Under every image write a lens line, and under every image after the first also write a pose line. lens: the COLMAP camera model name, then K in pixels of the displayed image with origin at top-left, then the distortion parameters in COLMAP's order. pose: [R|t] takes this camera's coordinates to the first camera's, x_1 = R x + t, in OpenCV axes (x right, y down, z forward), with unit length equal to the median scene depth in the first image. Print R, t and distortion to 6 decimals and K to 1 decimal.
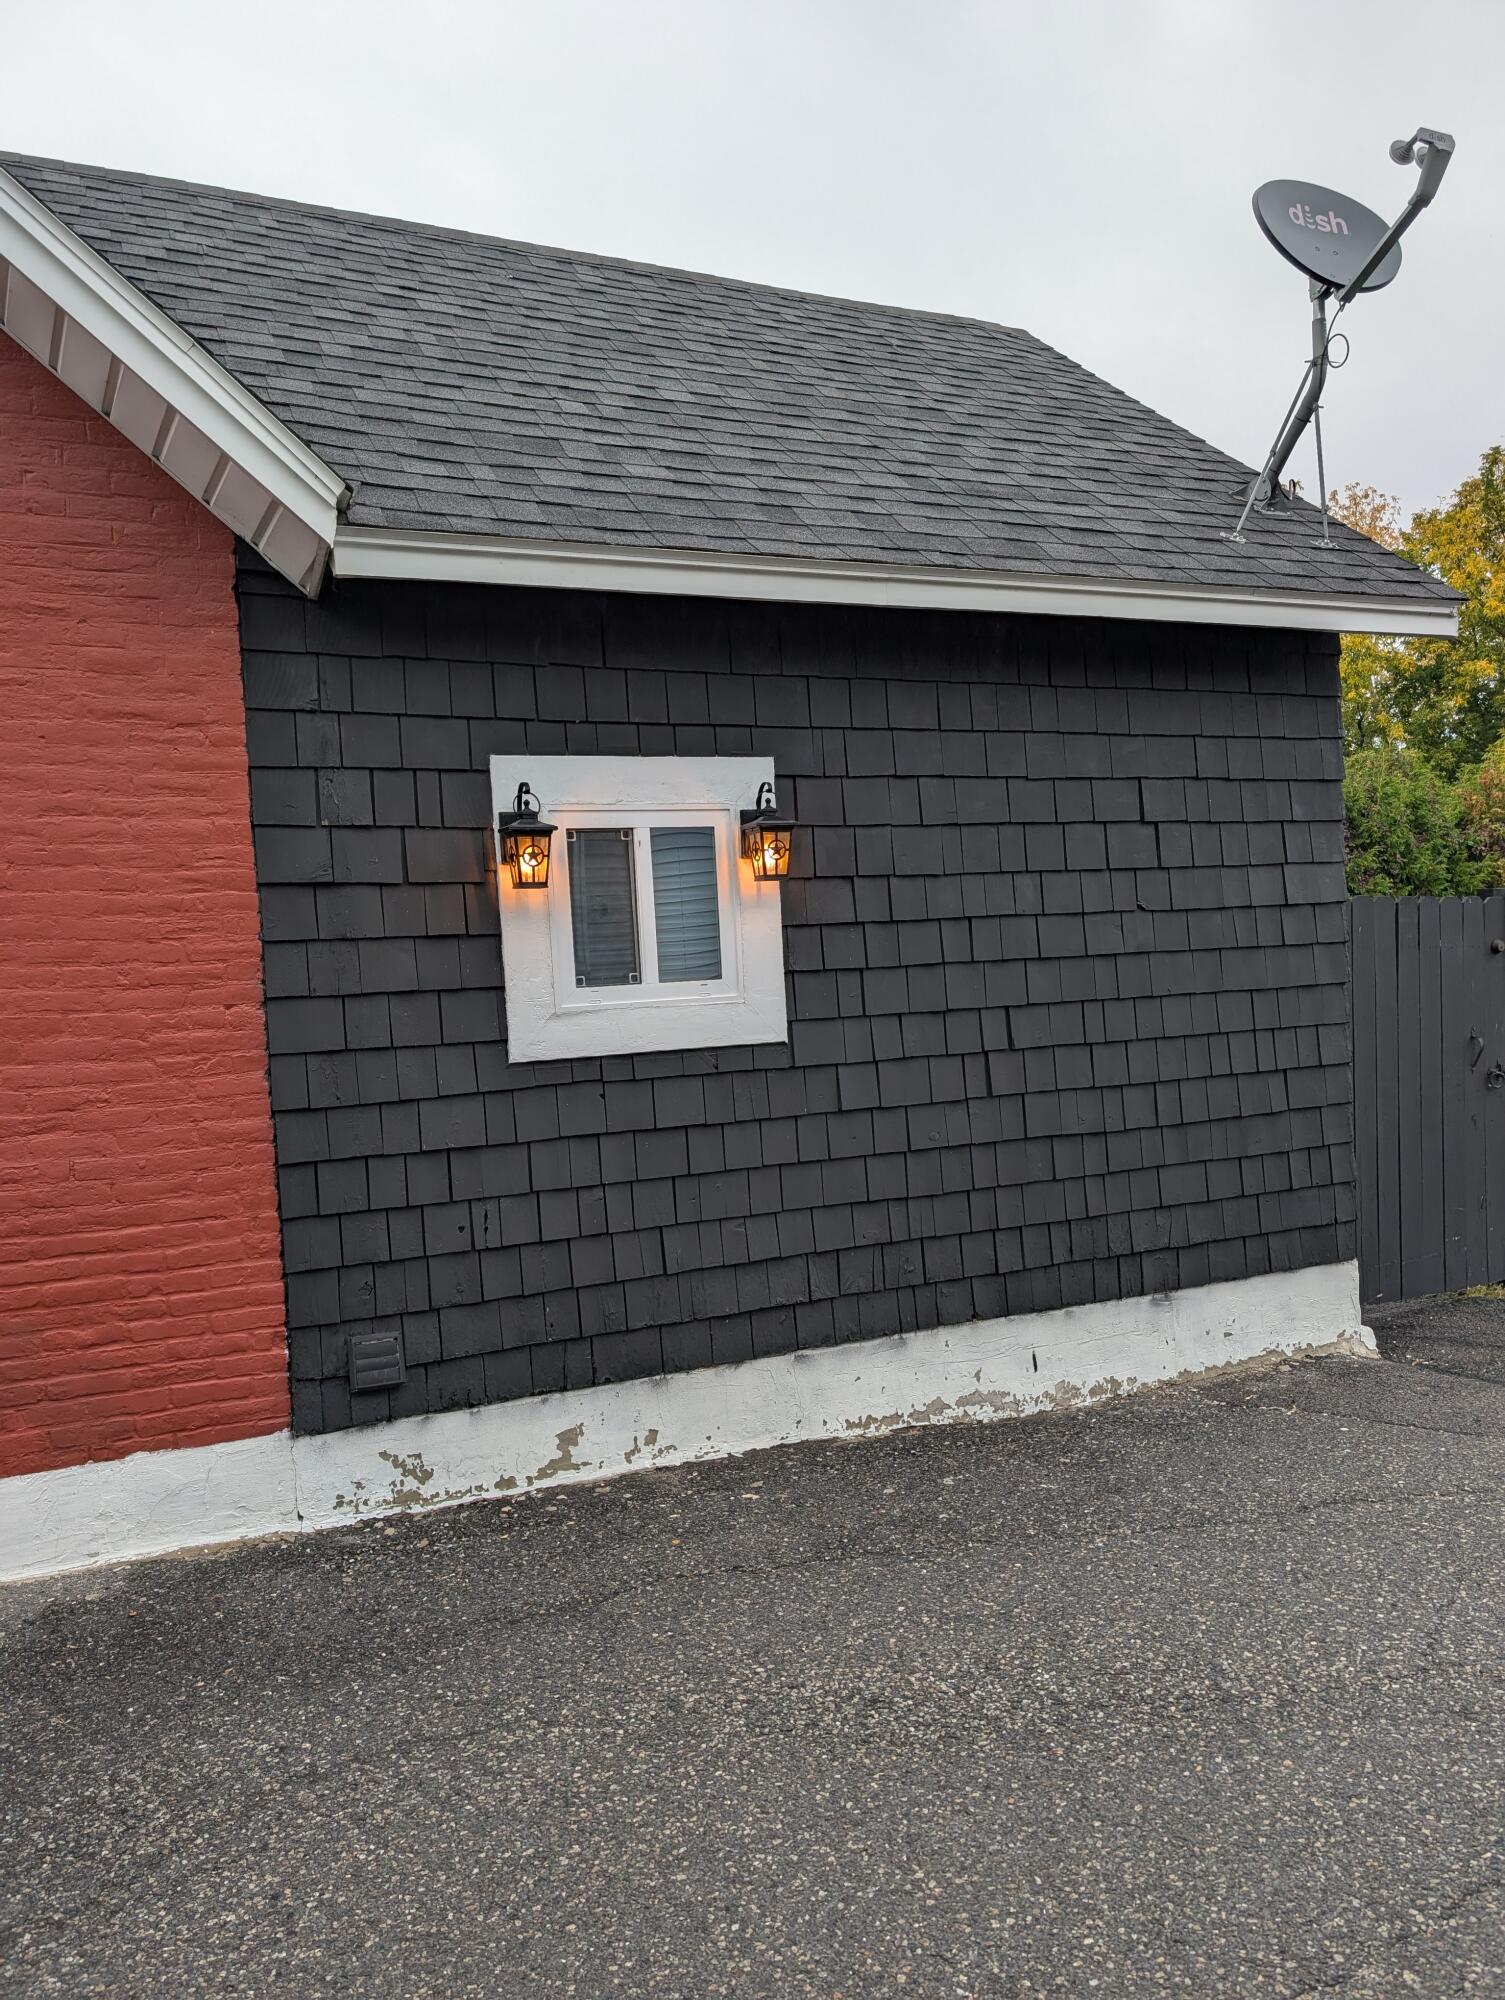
lens RADIAL K [[1473.7, 0, 668.1], [0, 1473.7, 1022.5], [0, 0, 1]] dist [0.035373, -0.022141]
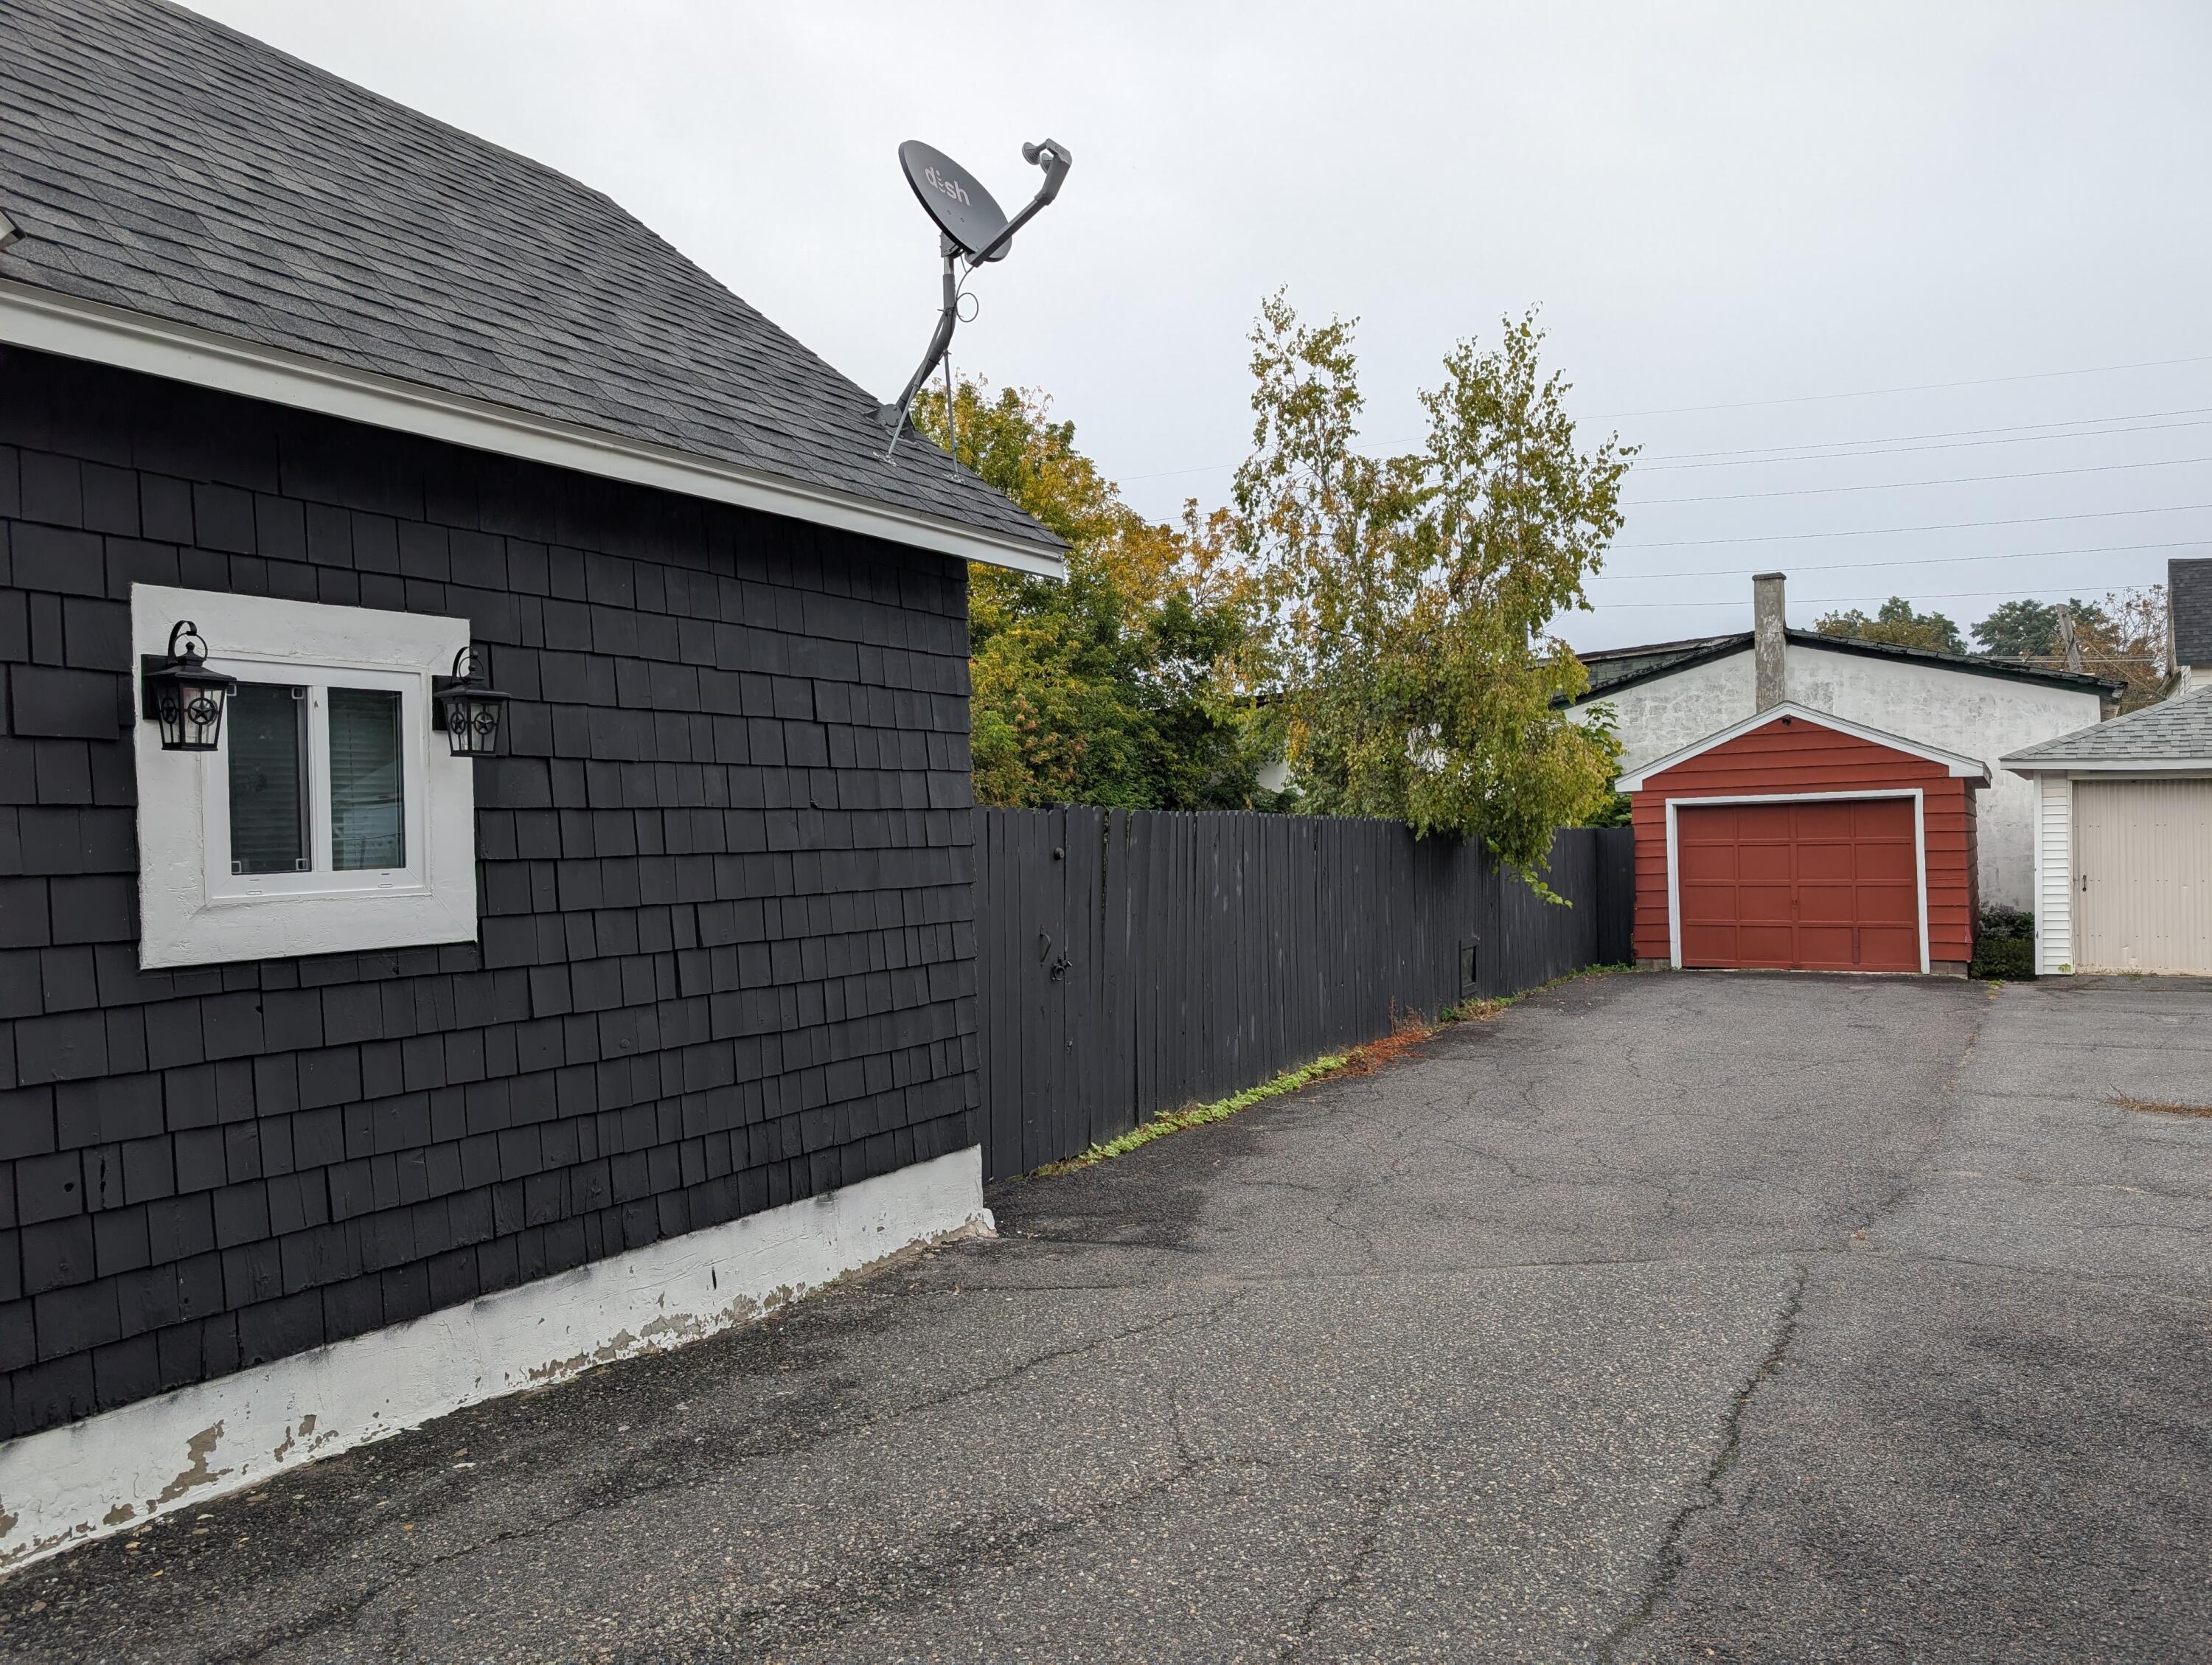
lens RADIAL K [[1633.3, 0, 1096.8], [0, 1633.3, 818.2], [0, 0, 1]] dist [0.029770, -0.030730]
pose [[0.815651, 0.033682, 0.577563, -0.179862], [0.008177, 0.997533, -0.069720, 0.010851], [-0.578487, 0.061590, 0.813363, -0.016522]]
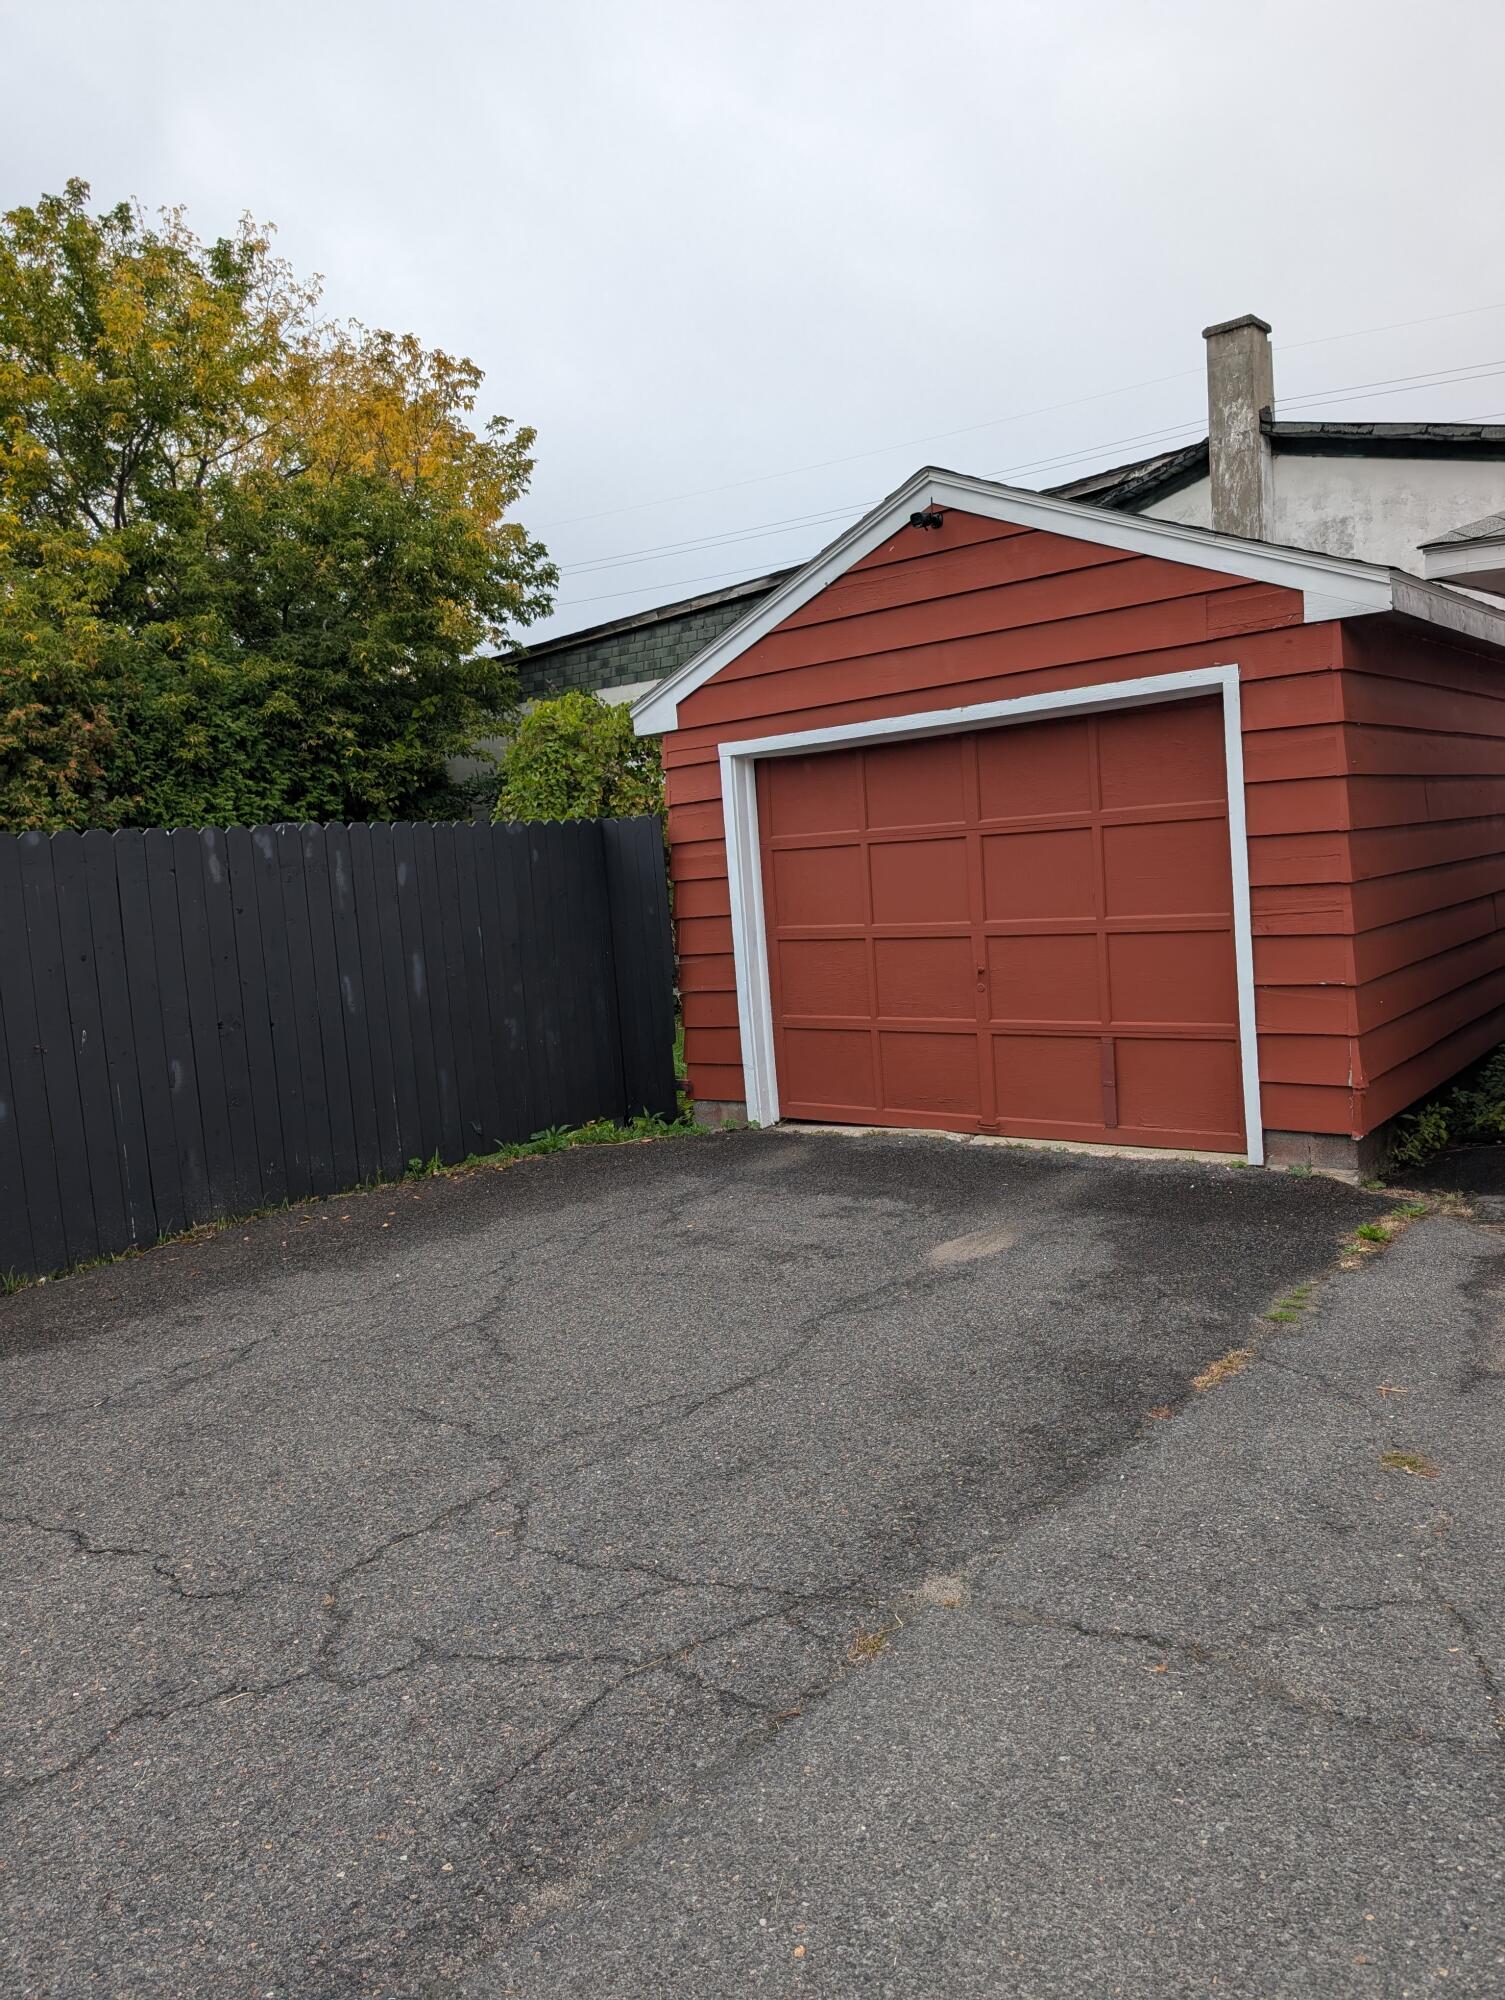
lens RADIAL K [[1473.7, 0, 743.6], [0, 1473.7, 1009.4], [0, 0, 1]] dist [0.035373, -0.022141]
pose [[0.886853, -0.072917, 0.456262, 2.788679], [0.054718, 0.997095, 0.052993, -0.114066], [-0.458800, -0.022032, 0.888266, 1.110376]]
